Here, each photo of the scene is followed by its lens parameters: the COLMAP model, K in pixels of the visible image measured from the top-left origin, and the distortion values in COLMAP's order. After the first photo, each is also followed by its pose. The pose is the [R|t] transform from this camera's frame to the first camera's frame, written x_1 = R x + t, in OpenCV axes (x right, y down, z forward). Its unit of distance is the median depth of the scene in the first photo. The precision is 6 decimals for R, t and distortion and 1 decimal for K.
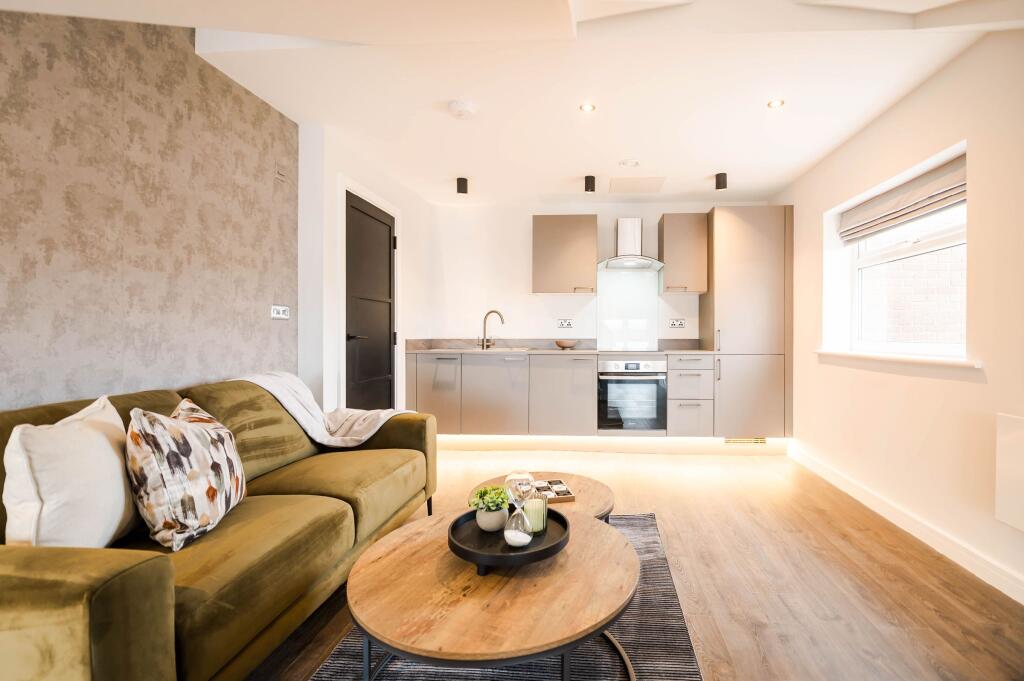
lens RADIAL K [[468.4, 0, 565.0], [0, 468.4, 338.5], [0, 0, 1]] dist [-0.003436, -0.000777]
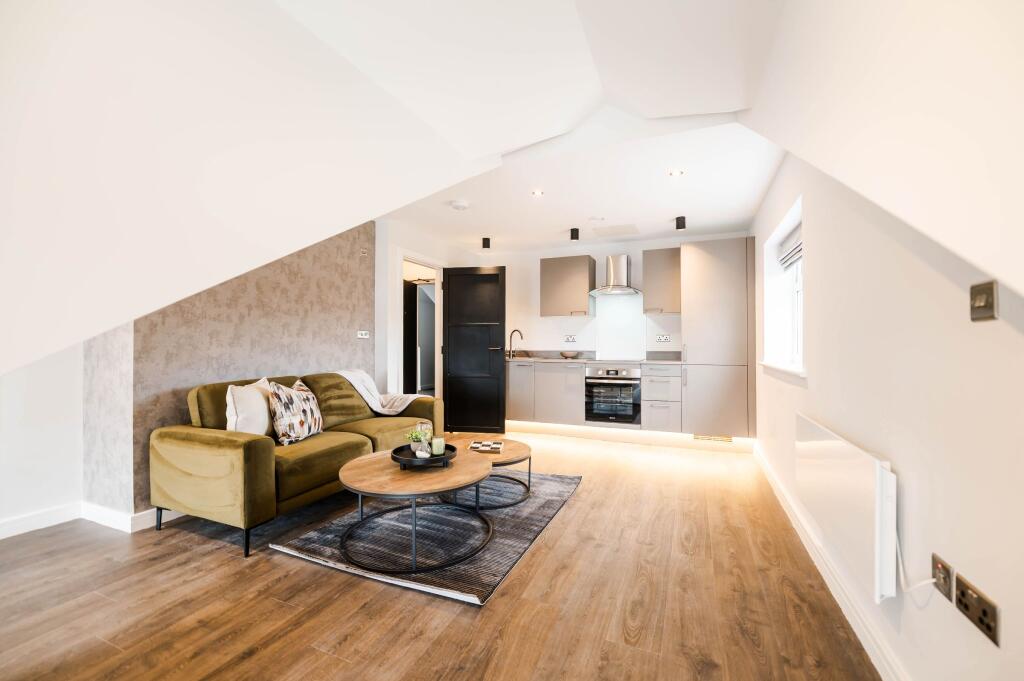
lens RADIAL K [[416.8, 0, 509.9], [0, 416.8, 345.3], [0, 0, 1]] dist [0.000141, -0.000011]
pose [[0.943411, 0.000870, -0.331626, 0.511763], [-0.003883, 0.999957, -0.008424, -0.009324], [0.331604, 0.009234, 0.943373, -0.323251]]
